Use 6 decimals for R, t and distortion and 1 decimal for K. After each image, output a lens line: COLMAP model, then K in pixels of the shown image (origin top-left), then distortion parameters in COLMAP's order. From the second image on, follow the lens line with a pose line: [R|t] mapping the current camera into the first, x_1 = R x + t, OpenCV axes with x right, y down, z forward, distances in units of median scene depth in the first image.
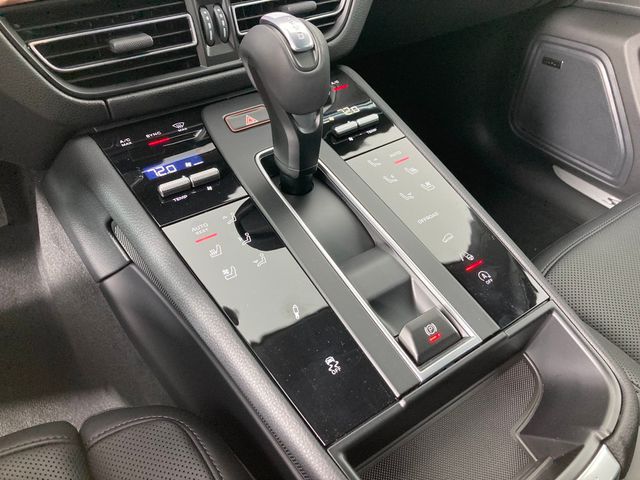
lens RADIAL K [[535.5, 0, 320.0], [0, 535.5, 240.0], [0, 0, 1]] dist [0.018591, 0.006518]
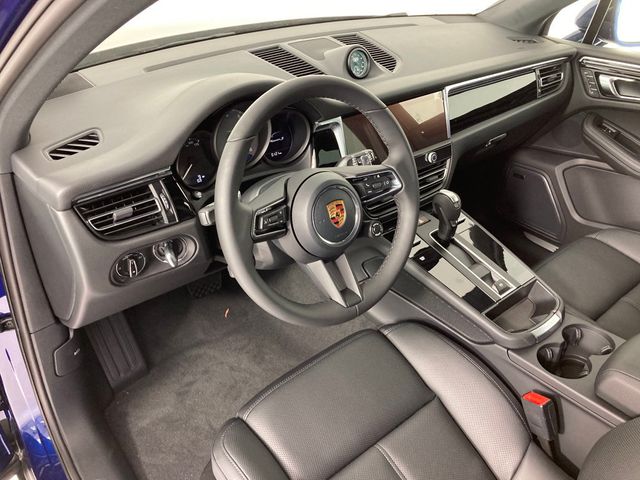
lens RADIAL K [[535.5, 0, 320.0], [0, 535.5, 240.0], [0, 0, 1]] dist [0.018591, 0.006518]
pose [[0.997455, -0.026073, 0.066364, -0.731286], [0.033893, 0.992245, -0.119584, 0.163232], [-0.062732, 0.121529, 0.990604, -1.465073]]
